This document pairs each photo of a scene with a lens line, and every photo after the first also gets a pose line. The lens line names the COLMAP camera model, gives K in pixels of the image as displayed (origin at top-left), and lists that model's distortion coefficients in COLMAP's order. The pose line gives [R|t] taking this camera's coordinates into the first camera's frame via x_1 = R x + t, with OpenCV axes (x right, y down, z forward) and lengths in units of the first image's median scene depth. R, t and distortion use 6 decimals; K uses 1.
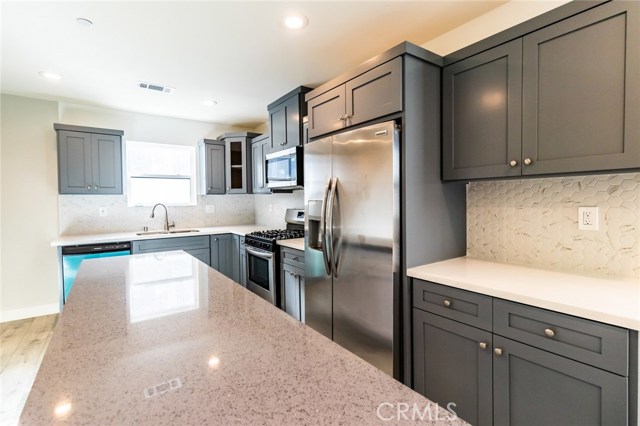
lens RADIAL K [[298.1, 0, 317.5], [0, 298.1, 209.0], [0, 0, 1]] dist [-0.000711, 0.000324]
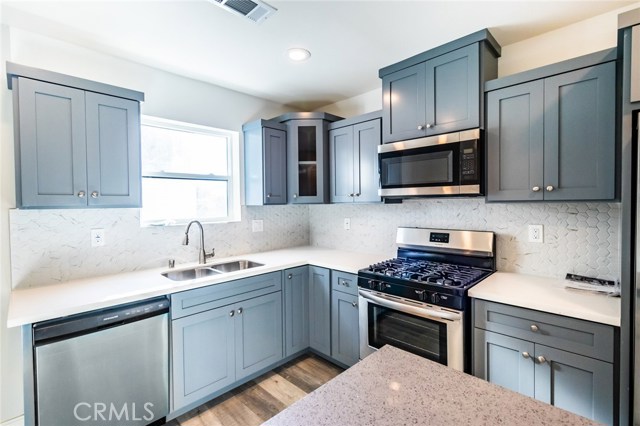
lens RADIAL K [[295.0, 0, 318.8], [0, 295.0, 210.1], [0, 0, 1]] dist [0.000113, 0.000224]
pose [[0.985556, -0.005533, 0.169261, -0.383869], [0.006944, 0.999946, -0.007745, -0.033633], [-0.169209, 0.008808, 0.985541, 0.366238]]
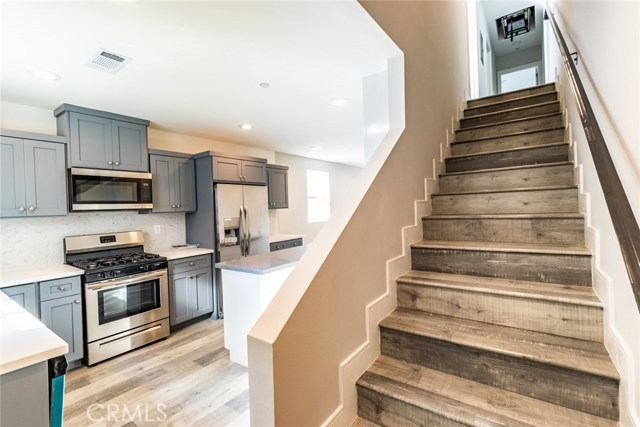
lens RADIAL K [[298.1, 0, 317.5], [0, 298.1, 209.5], [0, 0, 1]] dist [-0.000711, 0.000324]
pose [[-0.320376, 0.011472, 0.947221, -1.035783], [0.065600, 0.997795, 0.010103, -0.035617], [-0.945016, 0.065374, -0.320422, 0.605971]]
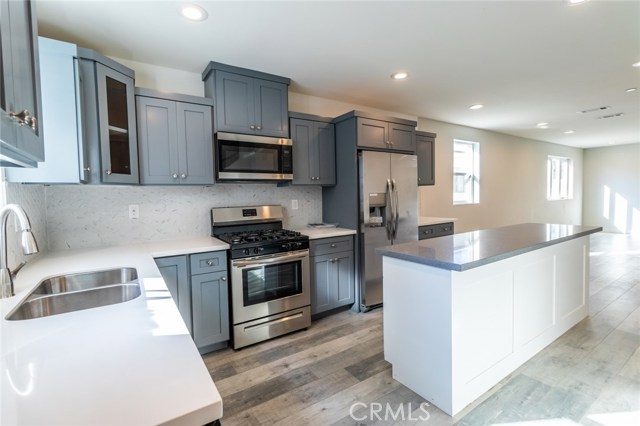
lens RADIAL K [[298.1, 0, 317.5], [0, 298.1, 209.0], [0, 0, 1]] dist [-0.000711, 0.000324]
pose [[0.031754, -0.039243, 0.998725, -0.819291], [0.051640, 0.997959, 0.037571, -0.011834], [-0.998161, 0.050381, 0.033716, 0.697444]]
